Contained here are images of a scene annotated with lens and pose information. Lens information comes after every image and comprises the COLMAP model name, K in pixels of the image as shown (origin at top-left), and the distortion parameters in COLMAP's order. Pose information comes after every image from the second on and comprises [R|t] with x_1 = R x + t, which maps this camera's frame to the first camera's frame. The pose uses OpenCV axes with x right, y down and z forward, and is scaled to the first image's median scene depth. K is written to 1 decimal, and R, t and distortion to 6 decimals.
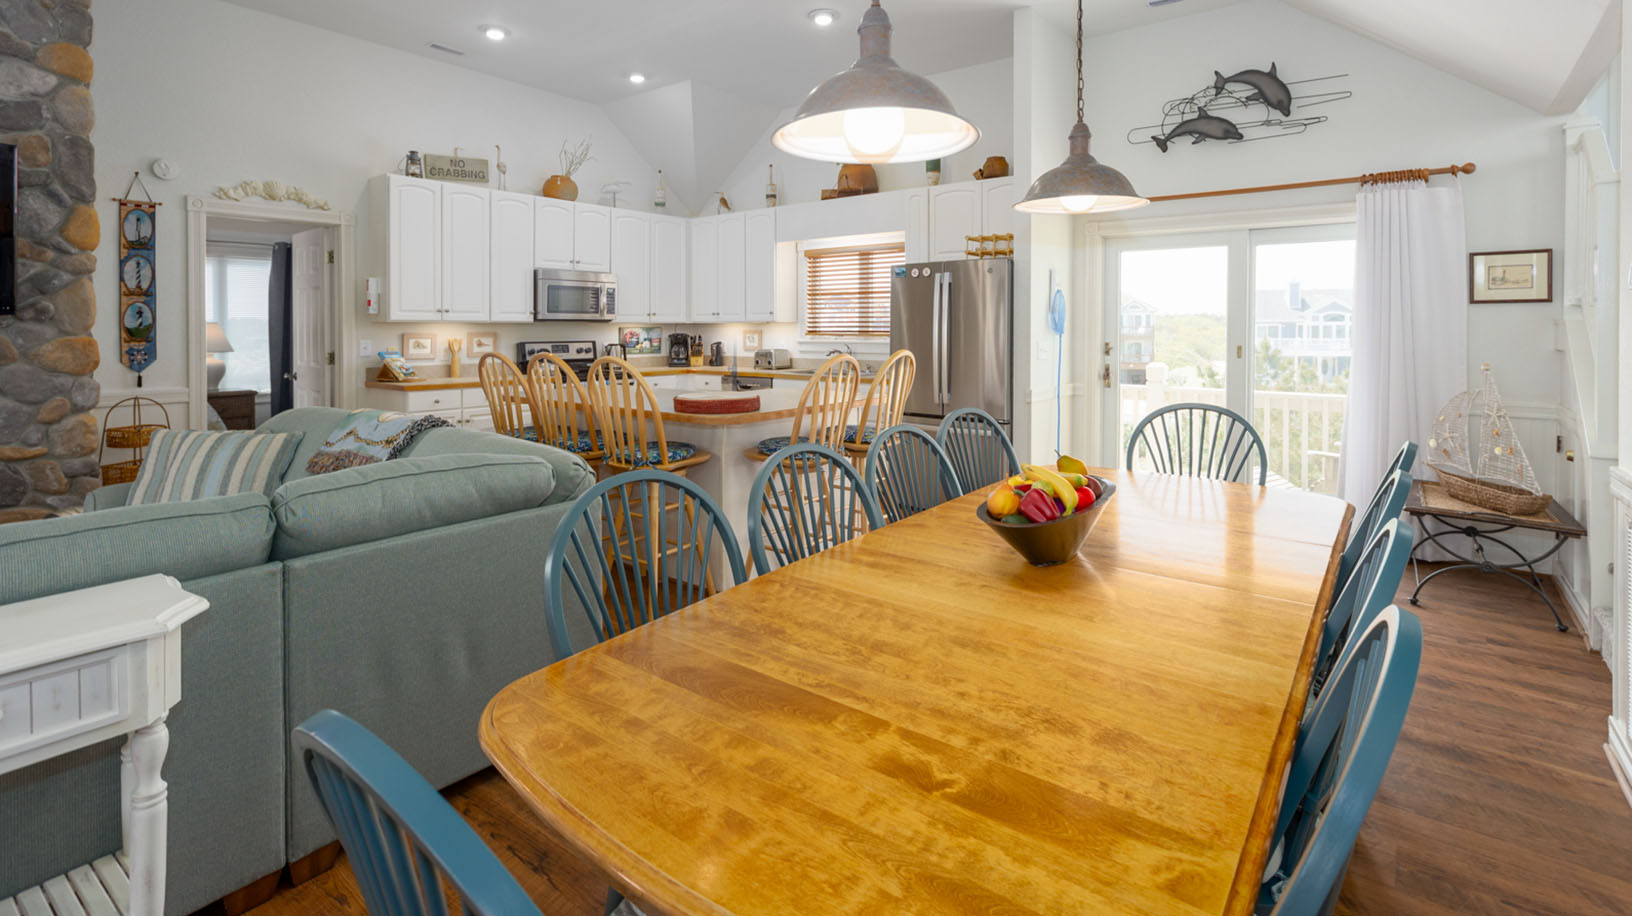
lens RADIAL K [[742.9, 0, 831.0], [0, 742.9, 329.6], [0, 0, 1]] dist [0.000040, -0.000034]
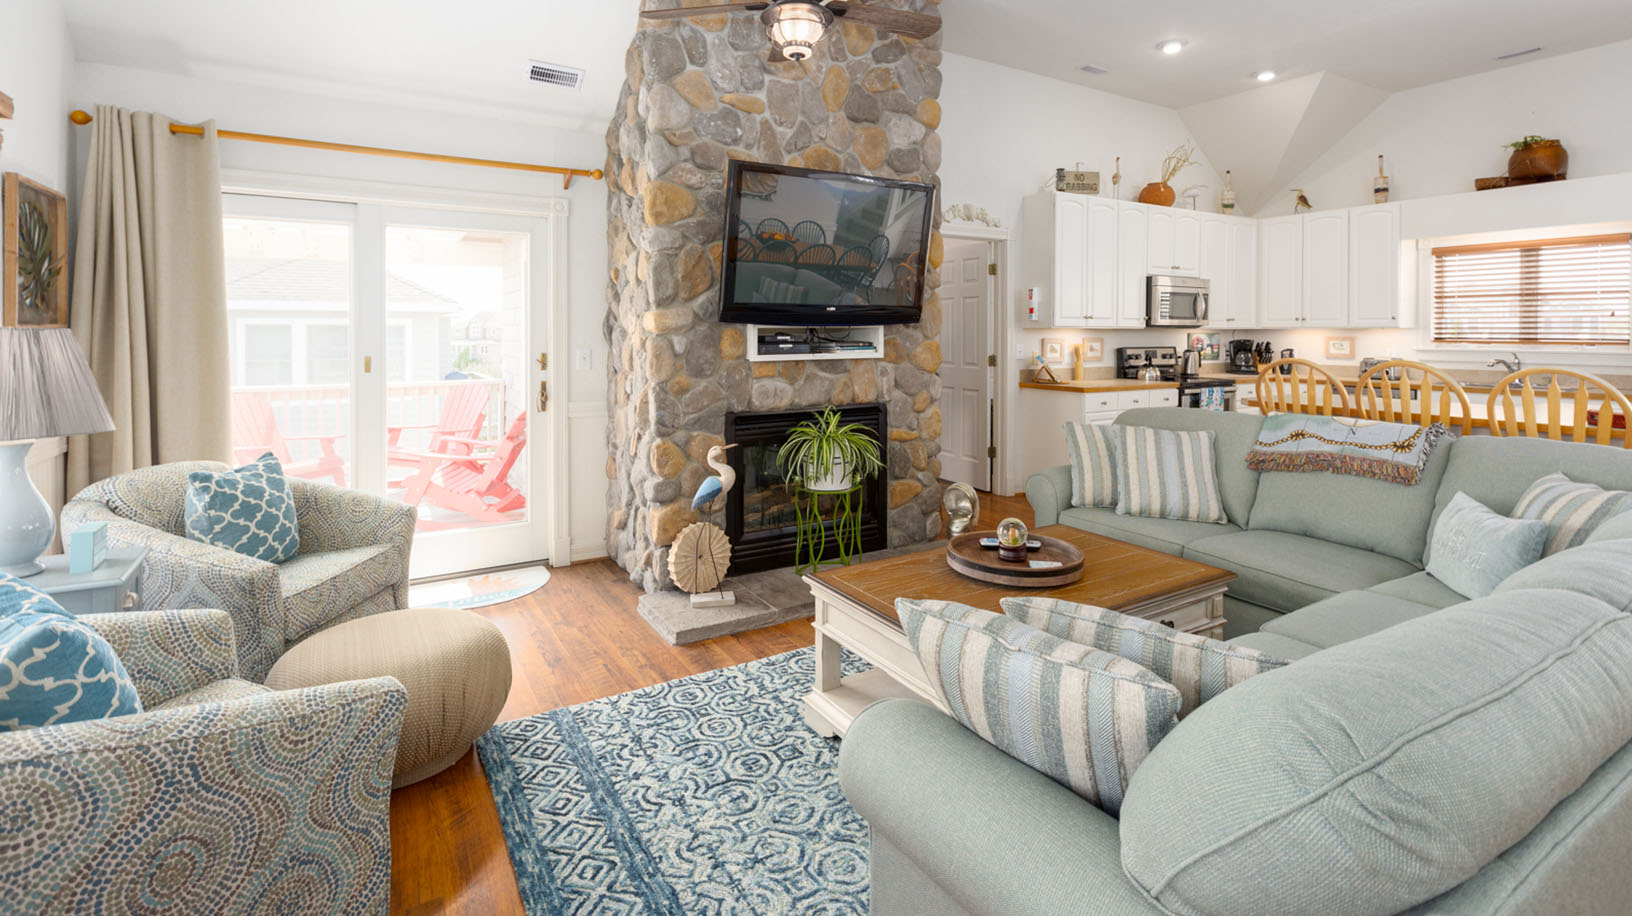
lens RADIAL K [[751.6, 0, 817.3], [0, 751.6, 341.4], [0, 0, 1]] dist [0.000231, -0.000404]
pose [[0.936367, 0.006629, -0.350961, -0.428769], [-0.003076, 0.999938, 0.010680, -0.001201], [0.351010, -0.008921, 0.936329, -0.117521]]
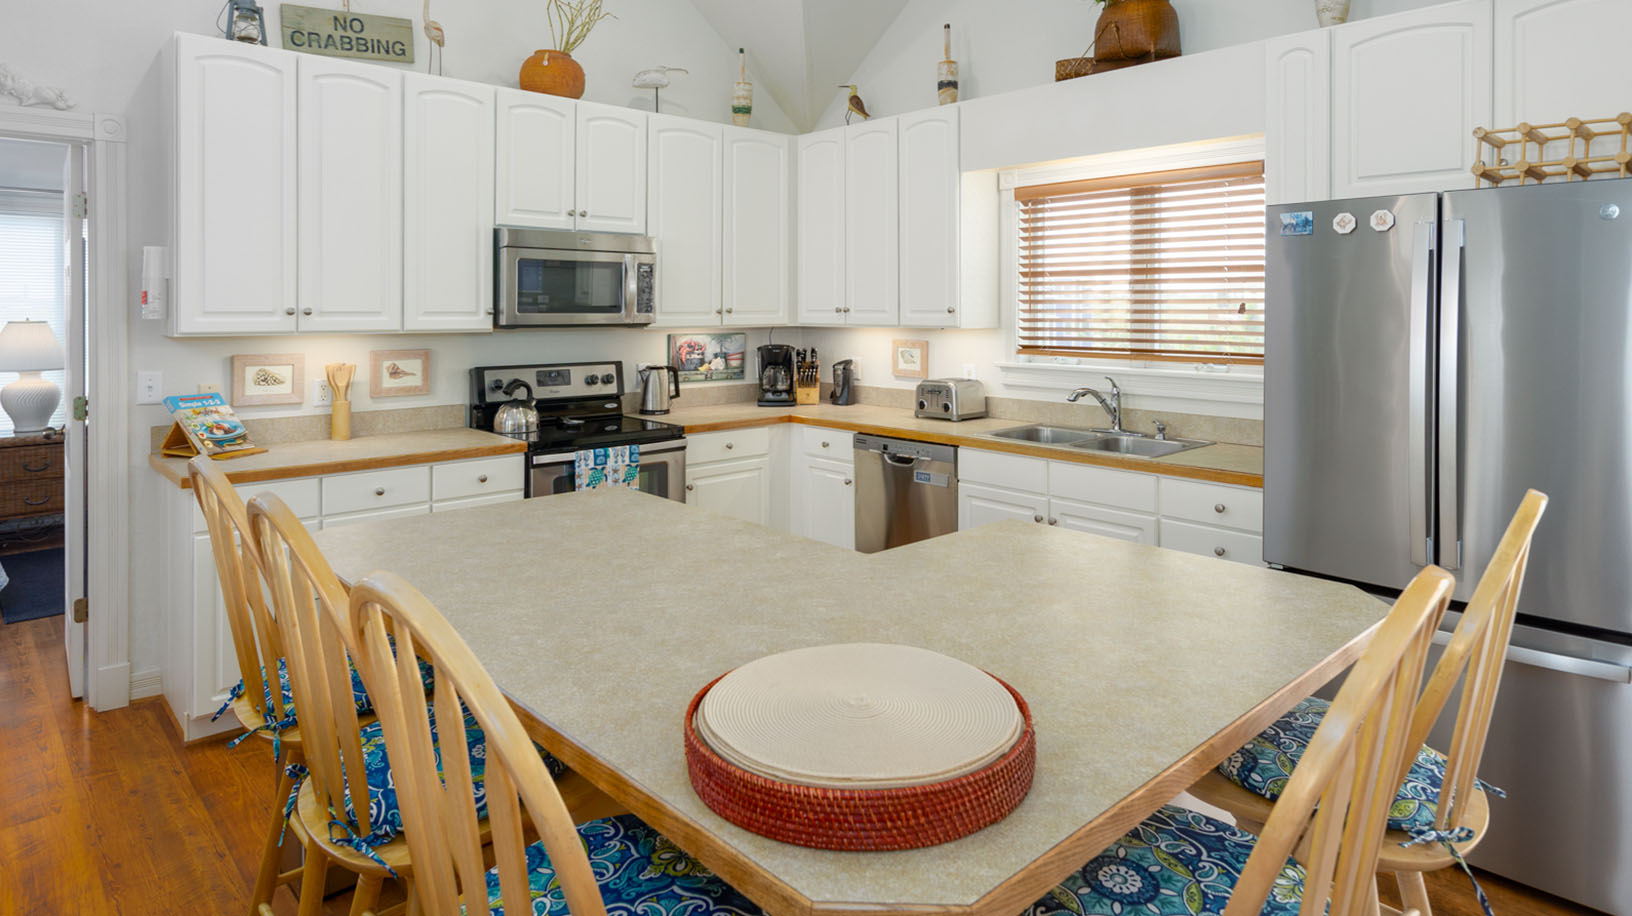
lens RADIAL K [[923.1, 0, 854.1], [0, 923.1, 307.0], [0, 0, 1]] dist [0.004458, 0.000844]
pose [[0.990220, 0.001538, -0.139505, -0.058625], [-0.002031, 0.999992, -0.003392, -0.022994], [0.139498, 0.003642, 0.990216, 0.372873]]
